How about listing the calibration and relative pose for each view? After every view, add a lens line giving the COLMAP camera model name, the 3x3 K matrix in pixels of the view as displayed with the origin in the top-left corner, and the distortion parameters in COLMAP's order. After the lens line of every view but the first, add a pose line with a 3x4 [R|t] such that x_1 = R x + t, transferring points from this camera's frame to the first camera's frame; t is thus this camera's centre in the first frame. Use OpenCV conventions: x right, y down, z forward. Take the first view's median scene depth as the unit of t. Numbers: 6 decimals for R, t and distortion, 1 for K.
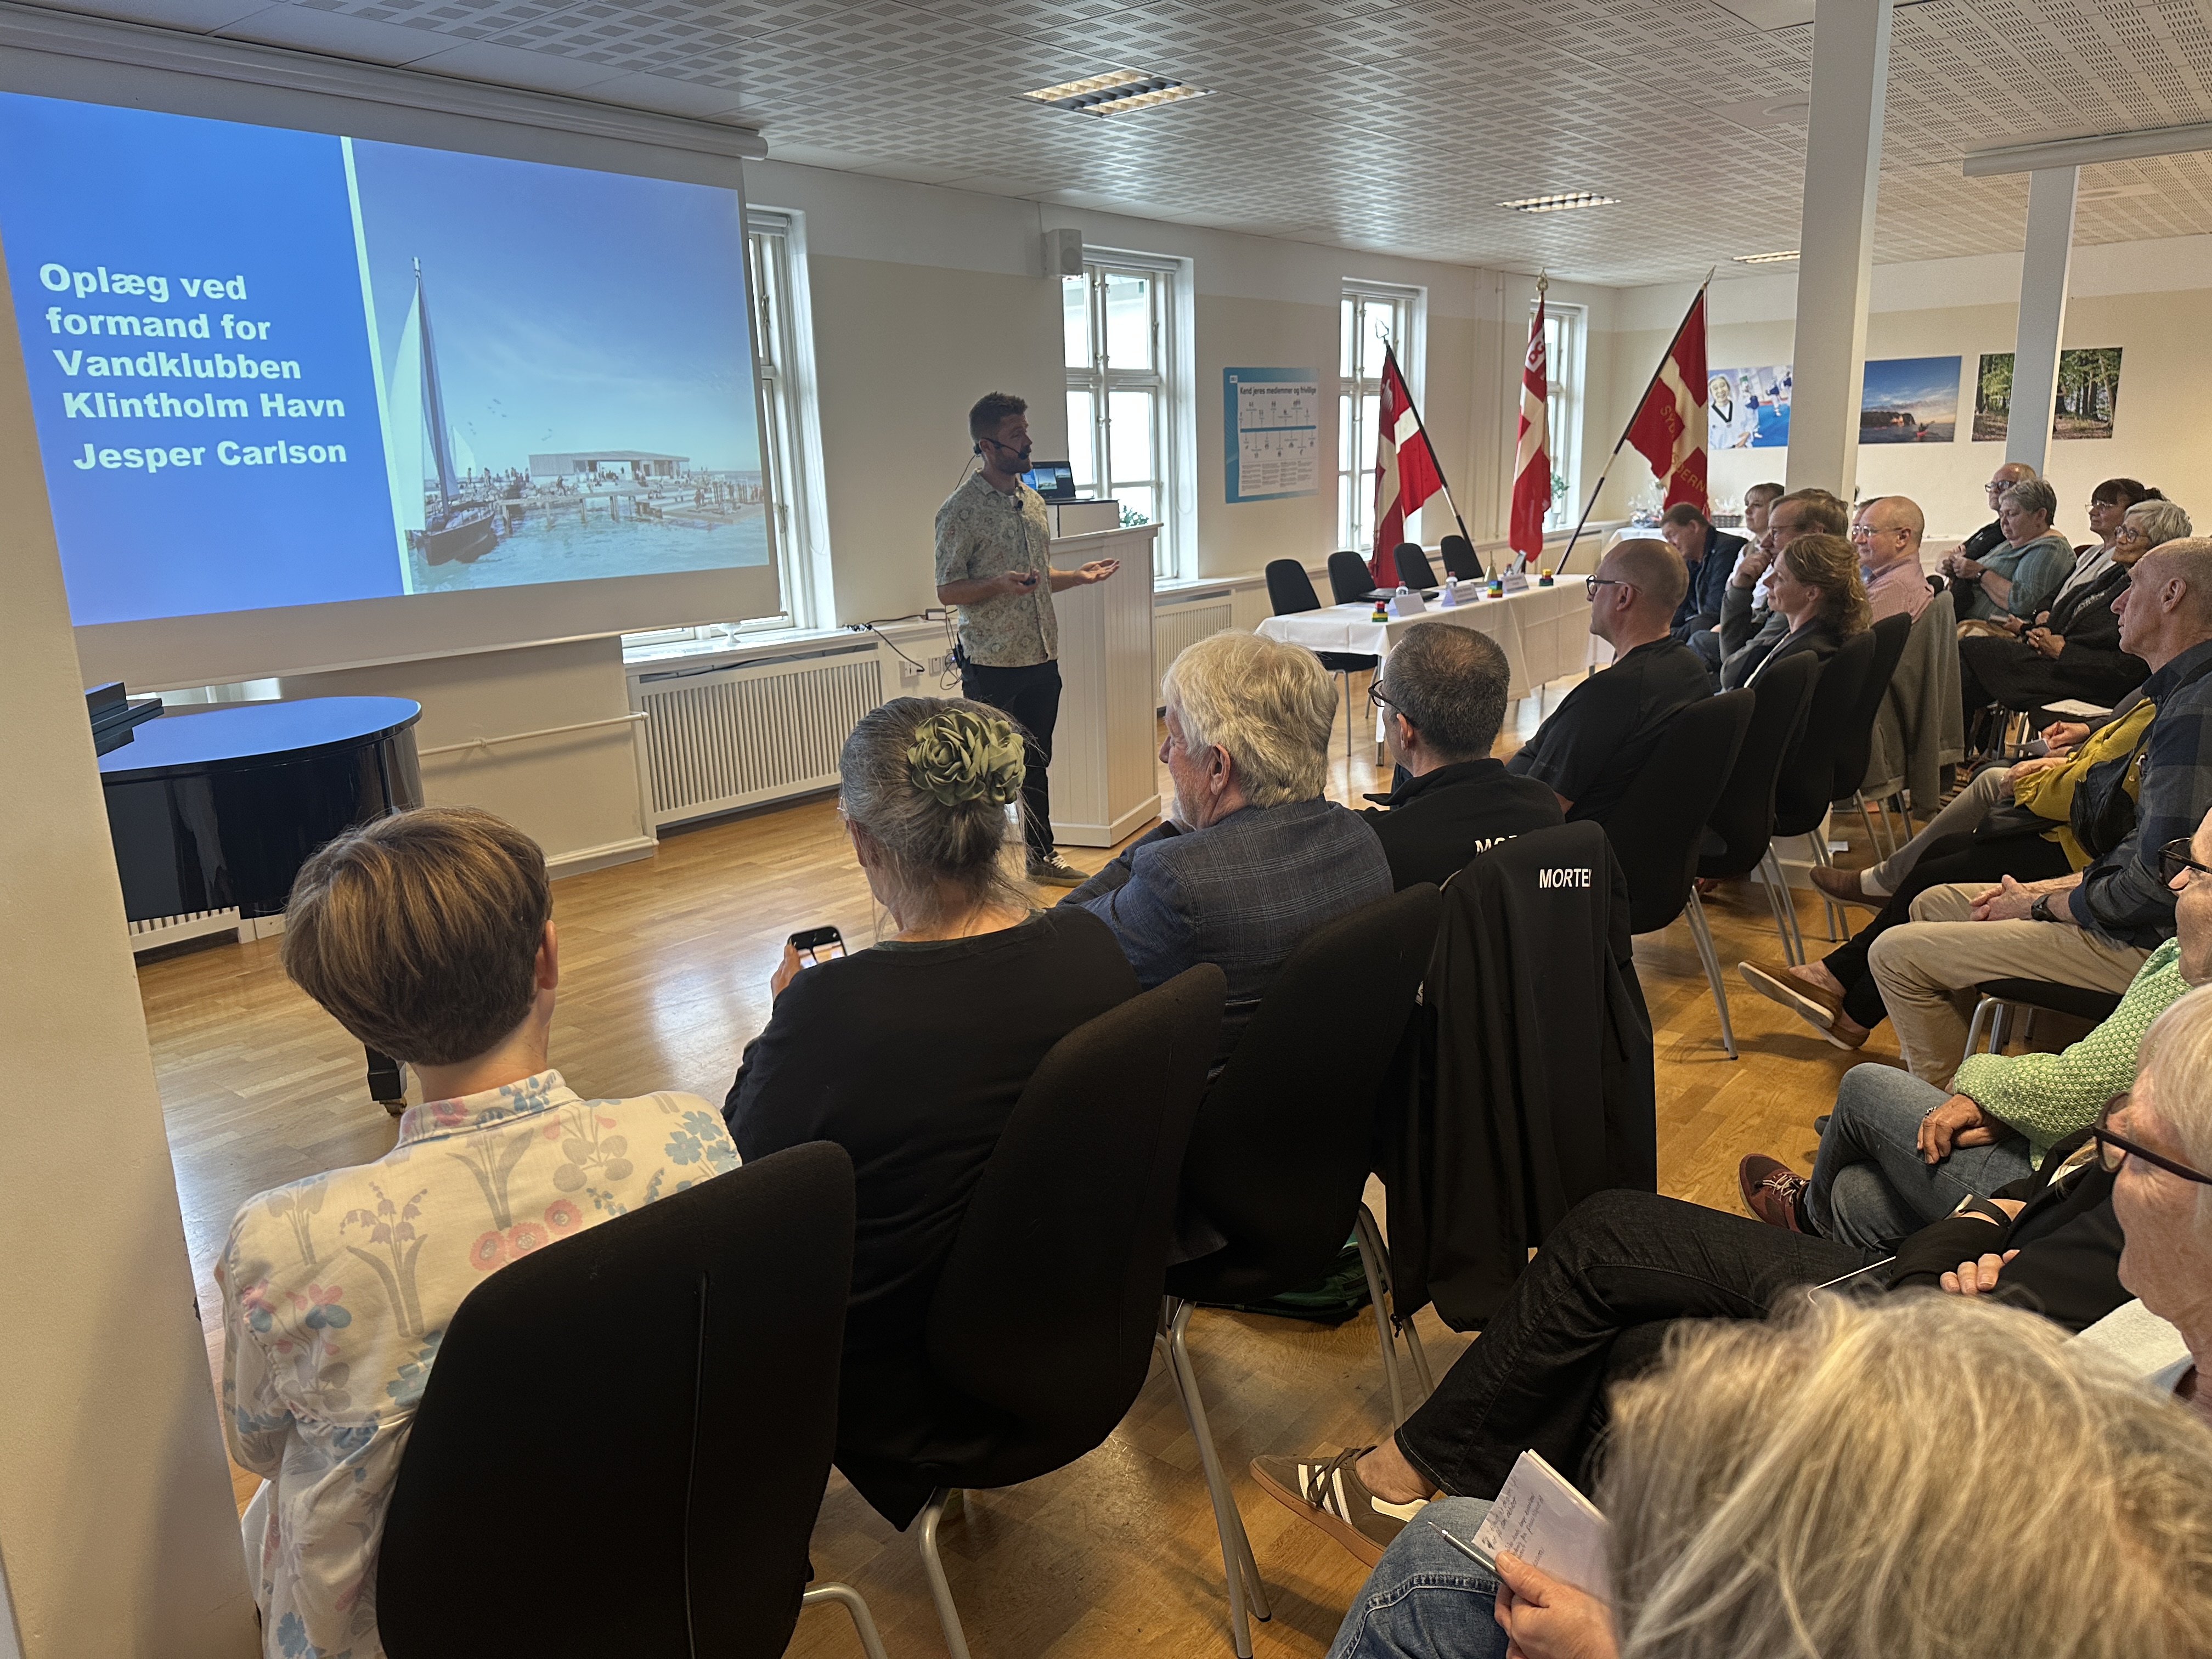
lens RADIAL K [[1568.4, 0, 1106.0], [0, 1568.4, 829.5], [0, 0, 1]] dist [0.057780, -0.061668]
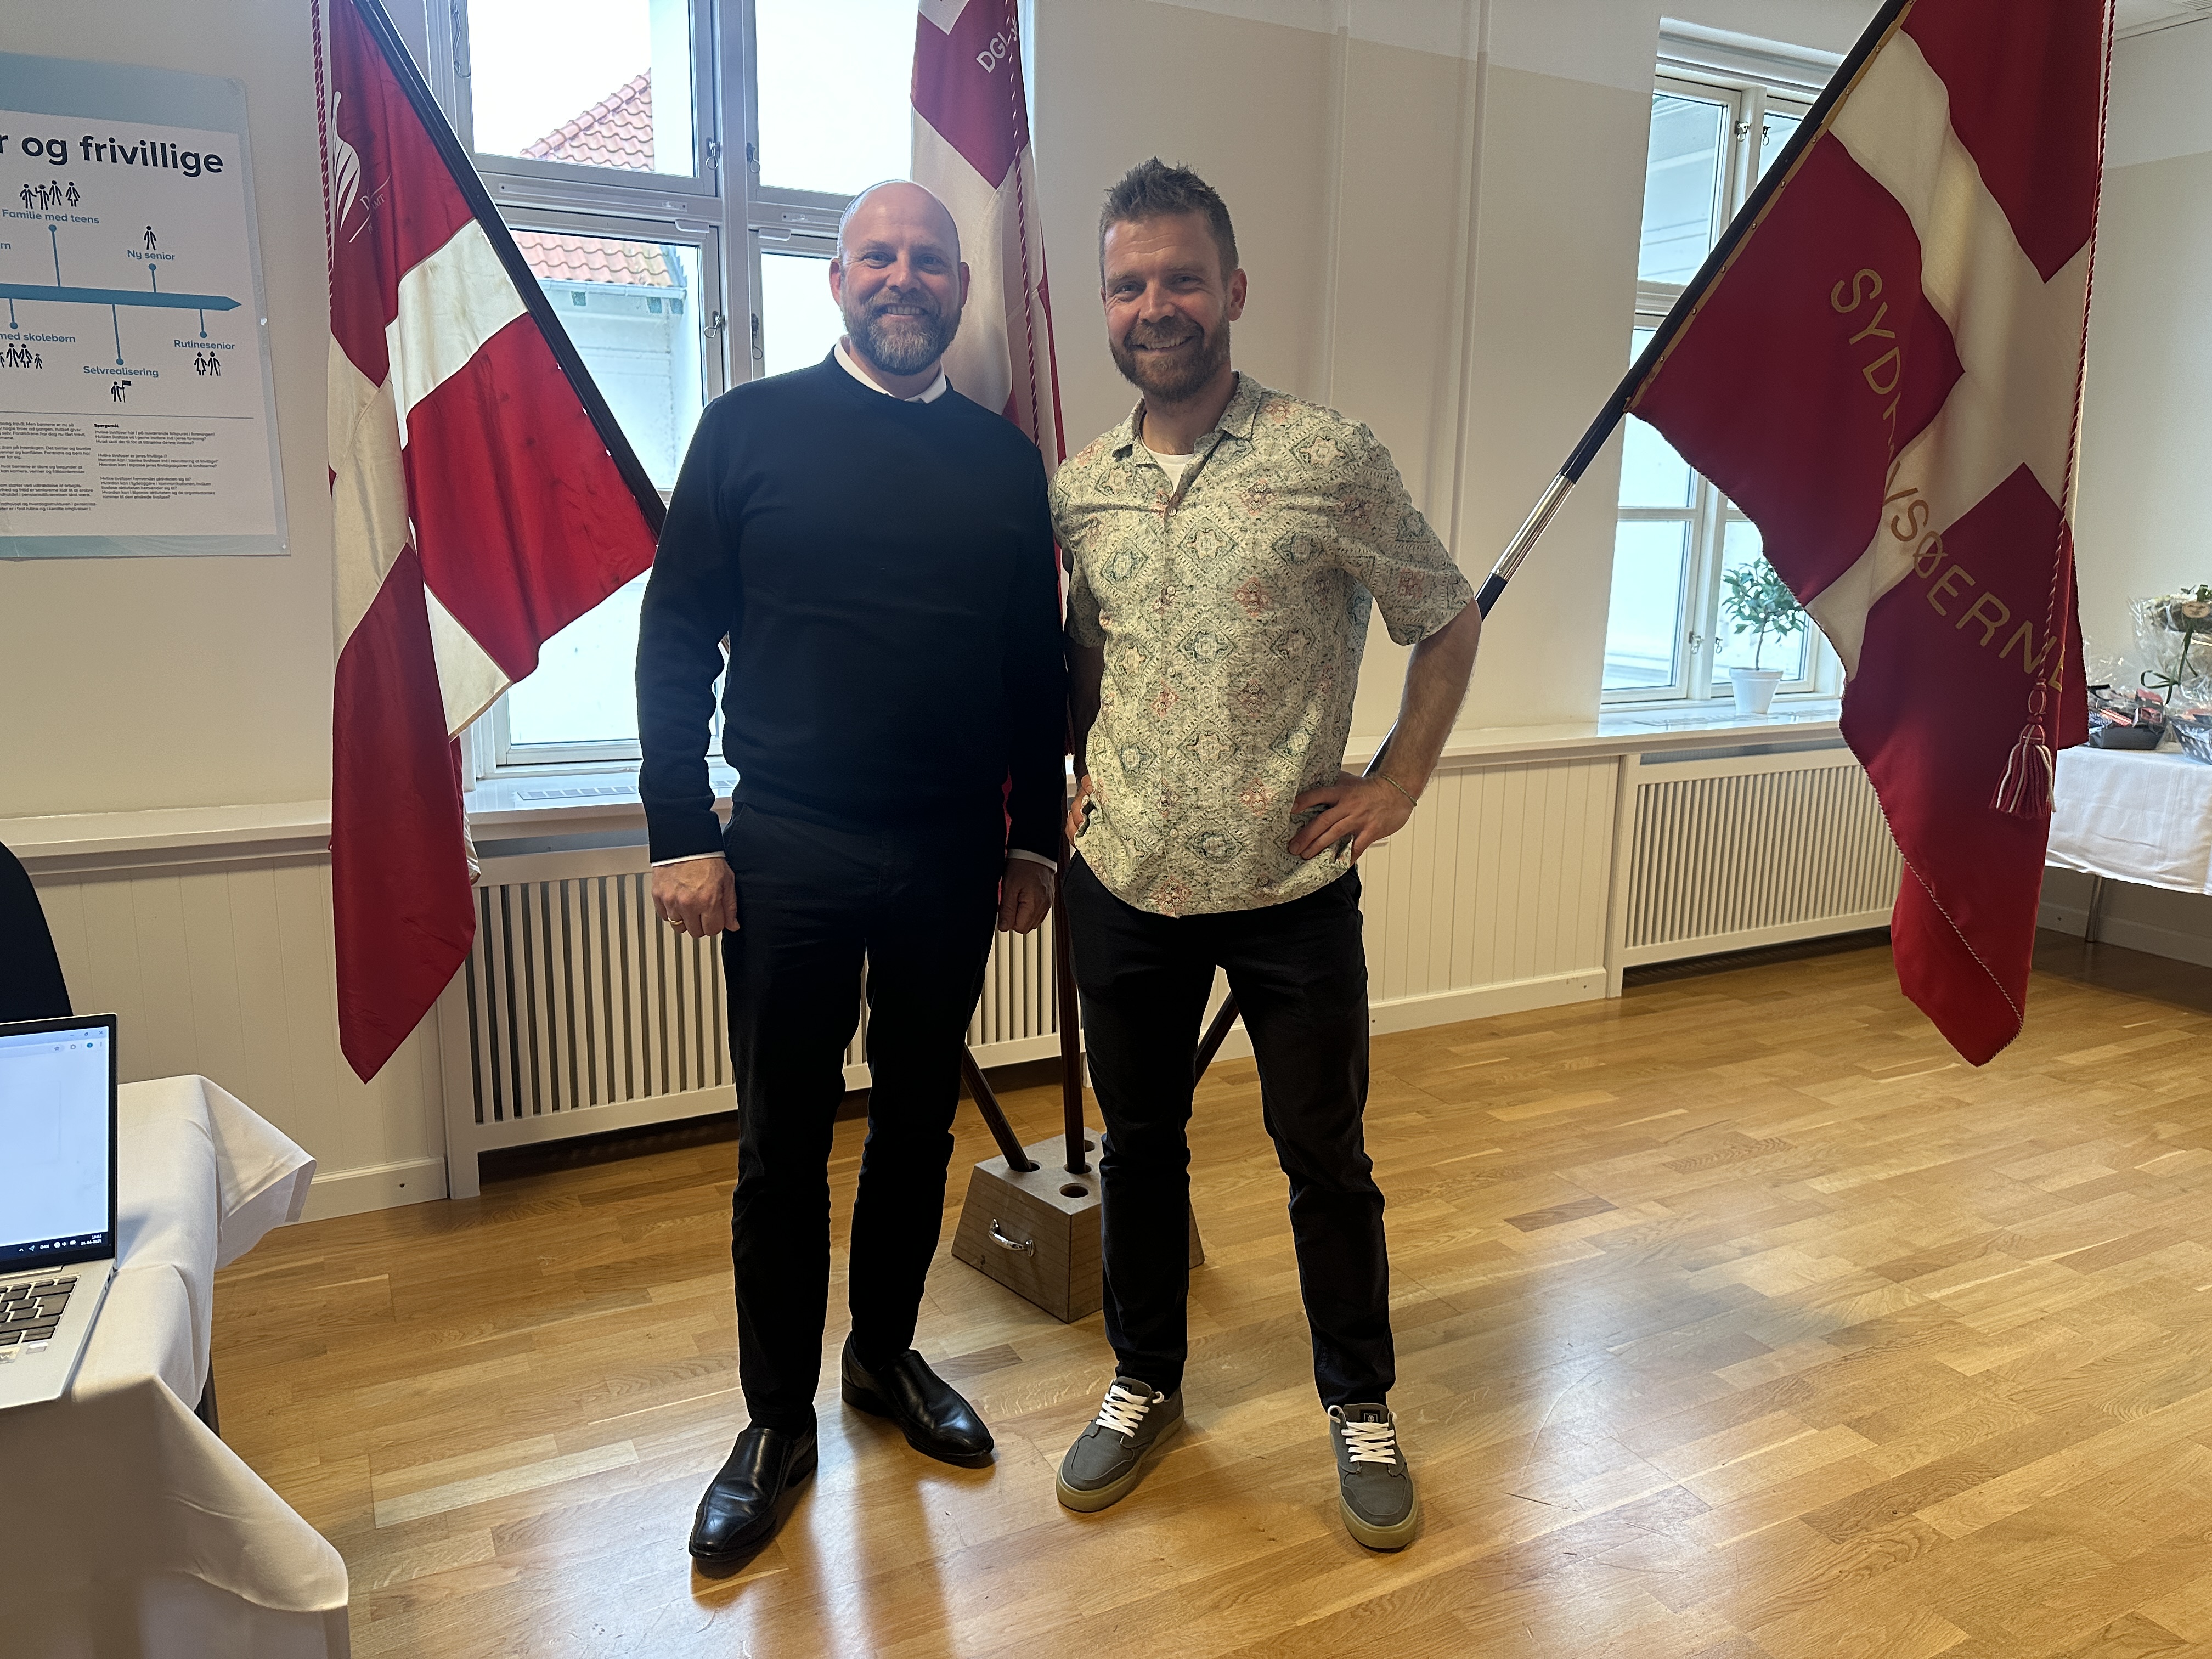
lens RADIAL K [[1568.4, 0, 1106.0], [0, 1568.4, 829.5], [0, 0, 1]] dist [0.057780, -0.061668]
pose [[0.914891, 0.120467, -0.385308, 1.273234], [-0.134477, 0.990871, -0.009513, -0.626171], [0.380644, 0.060518, 0.922739, 2.736839]]
